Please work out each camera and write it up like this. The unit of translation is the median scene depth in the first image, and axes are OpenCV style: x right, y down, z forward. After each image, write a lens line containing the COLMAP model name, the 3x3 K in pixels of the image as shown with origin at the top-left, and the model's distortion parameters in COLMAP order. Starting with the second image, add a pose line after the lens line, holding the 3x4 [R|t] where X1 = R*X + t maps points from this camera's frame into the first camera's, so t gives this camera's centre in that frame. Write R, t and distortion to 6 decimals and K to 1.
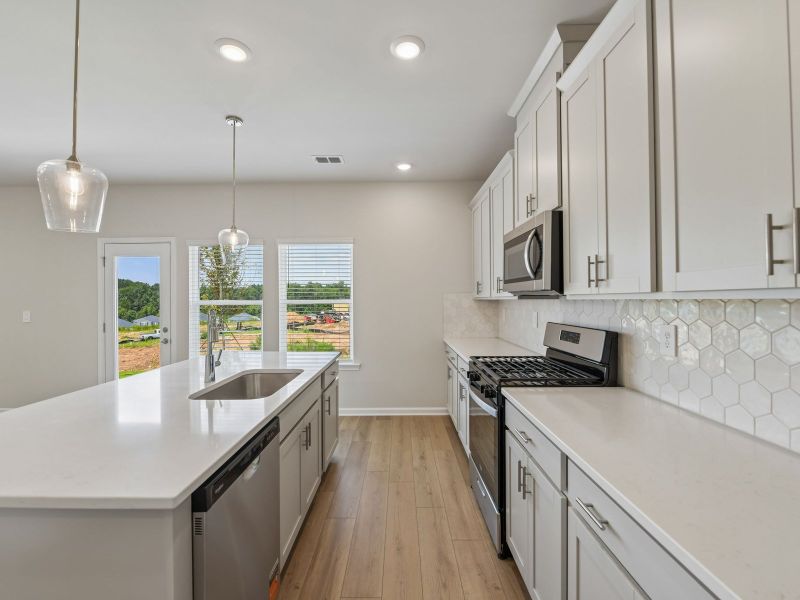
lens RADIAL K [[361.4, 0, 398.9], [0, 361.4, 301.0], [0, 0, 1]] dist [-0.003905, 0.000946]
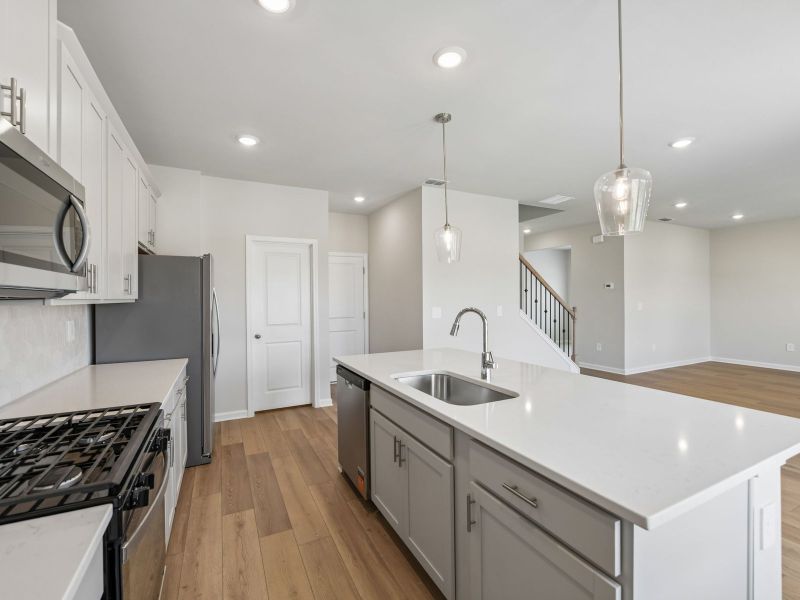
lens RADIAL K [[361.4, 0, 394.4], [0, 361.4, 300.2], [0, 0, 1]] dist [-0.003905, 0.000946]
pose [[-0.898013, 0.016493, -0.439659, 0.112176], [0.014228, 0.999863, 0.008447, -0.004348], [0.439738, 0.001330, -0.898125, 1.392252]]
